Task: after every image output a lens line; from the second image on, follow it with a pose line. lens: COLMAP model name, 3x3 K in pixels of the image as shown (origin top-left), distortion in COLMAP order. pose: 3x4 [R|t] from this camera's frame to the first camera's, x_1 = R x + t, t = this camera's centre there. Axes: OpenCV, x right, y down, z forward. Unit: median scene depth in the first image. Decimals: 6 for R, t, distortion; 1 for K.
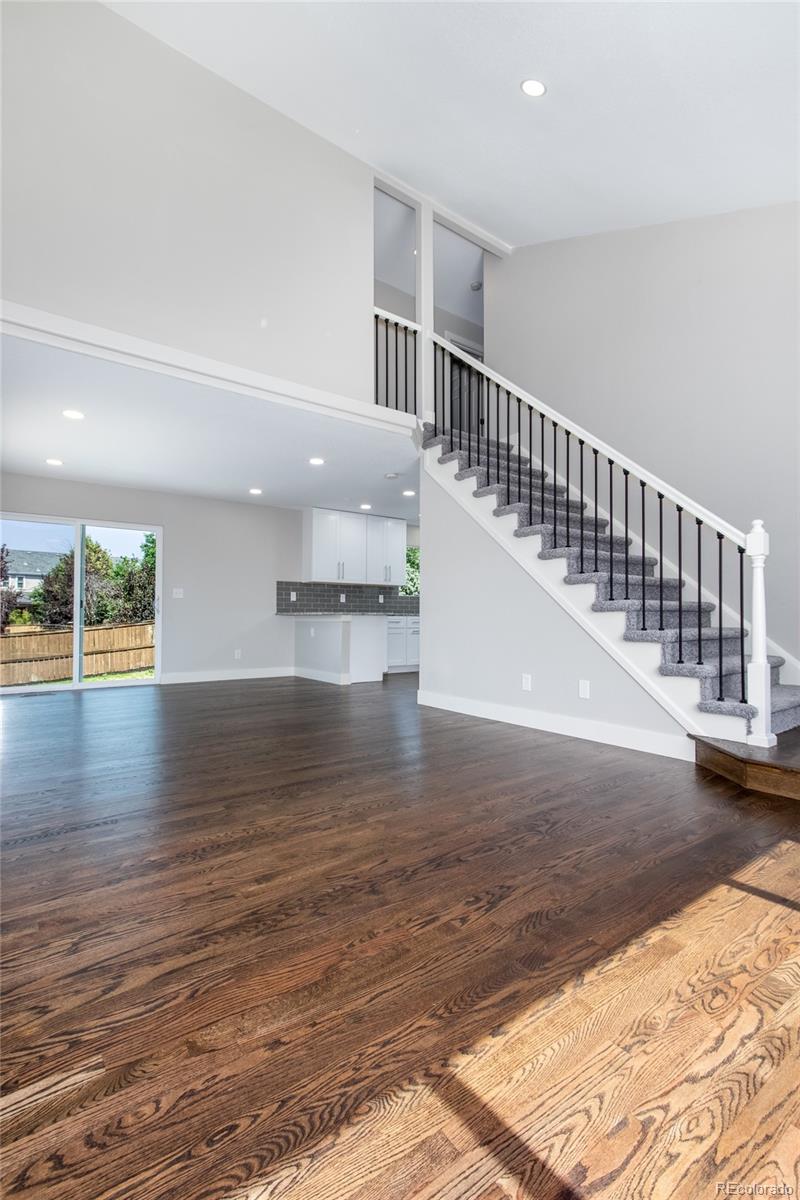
lens RADIAL K [[550.9, 0, 406.0], [0, 550.9, 607.9], [0, 0, 1]] dist [0.002896, -0.000412]
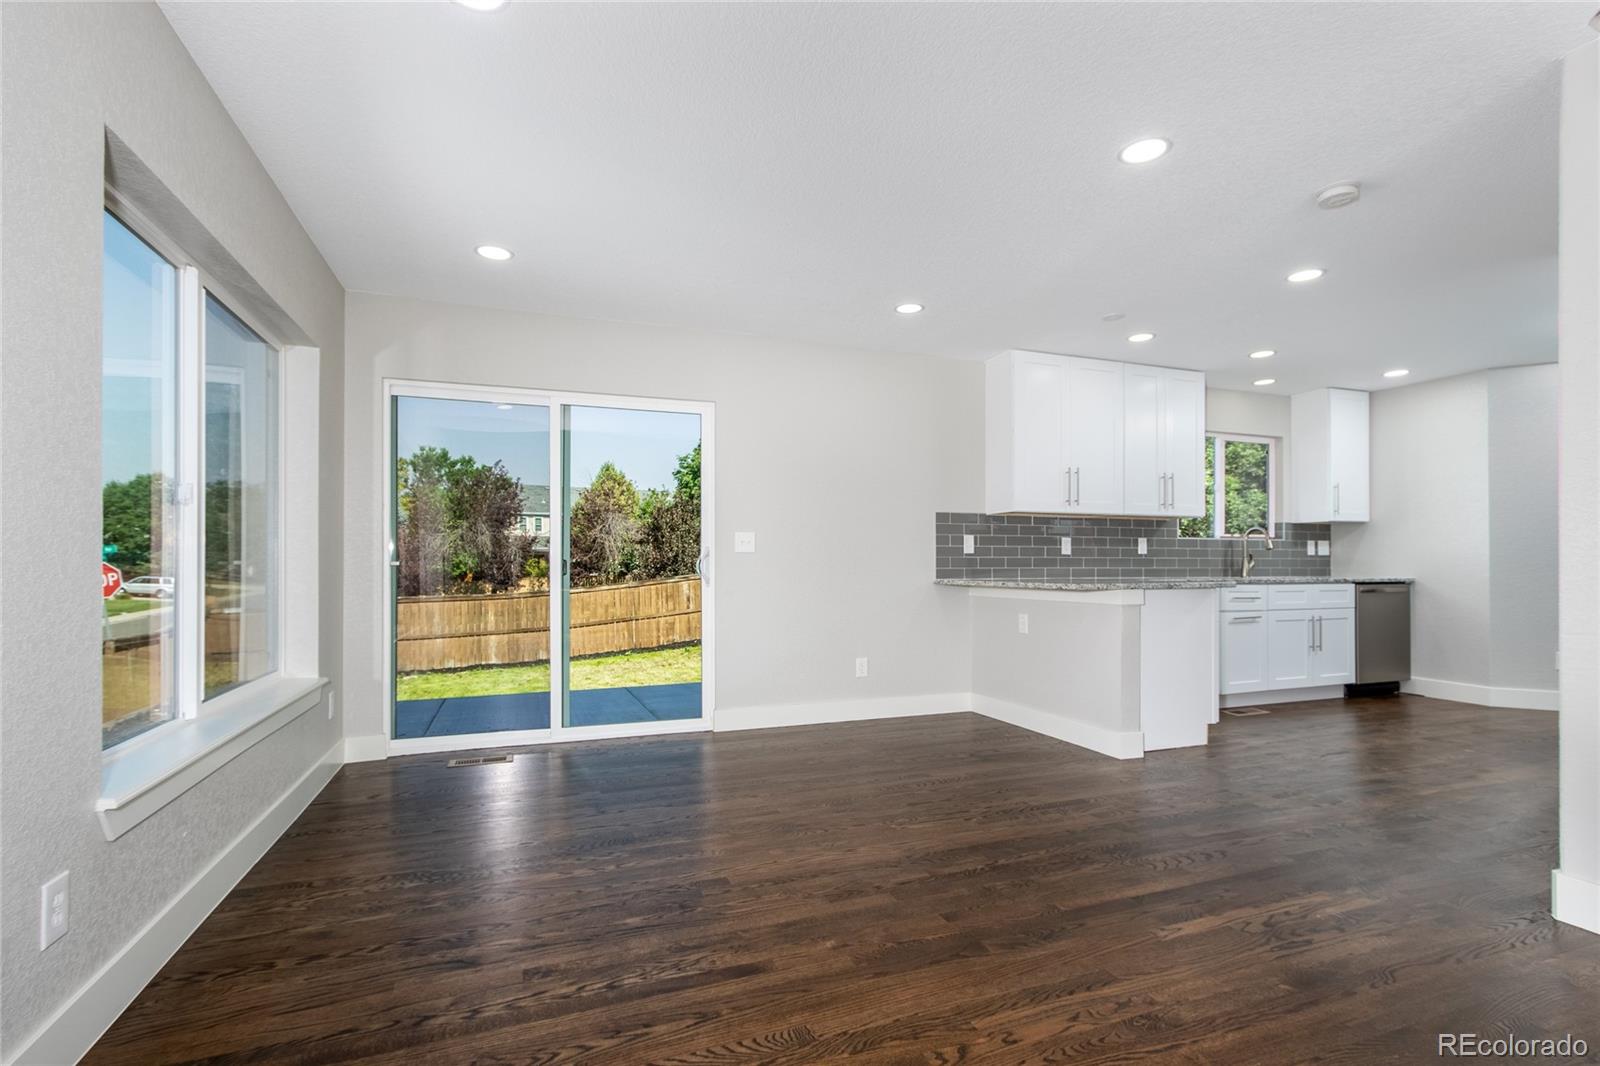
lens RADIAL K [[750.1, 0, 779.0], [0, 750.1, 560.1], [0, 0, 1]] dist [-0.004198, -0.000132]
pose [[0.953087, -0.004519, -0.302662, -0.189814], [0.007965, 0.999917, 0.010153, -0.017051], [0.302591, -0.012087, 0.953044, 0.387202]]
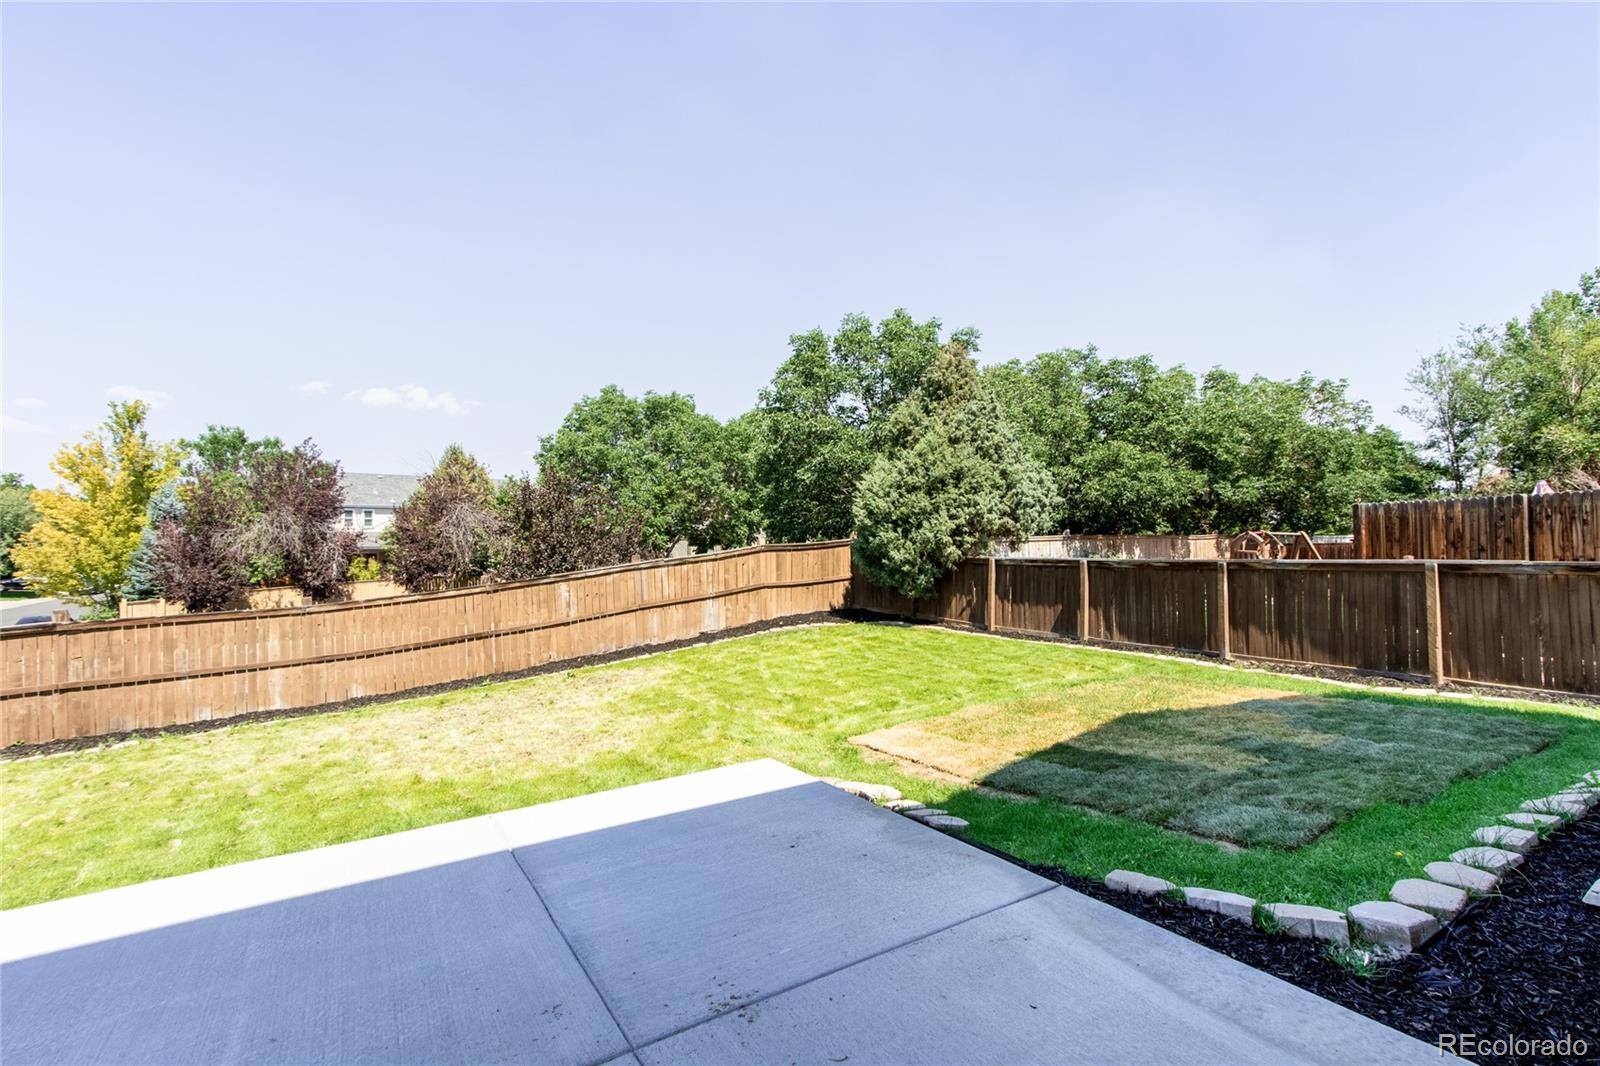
lens RADIAL K [[736.7, 0, 801.9], [0, 736.7, 552.6], [0, 0, 1]] dist [0.002877, 0.000606]
pose [[0.995111, -0.025691, -0.095364, -0.497543], [0.027012, 0.999556, 0.012578, -0.002113], [0.094998, -0.015092, 0.995363, 0.930942]]
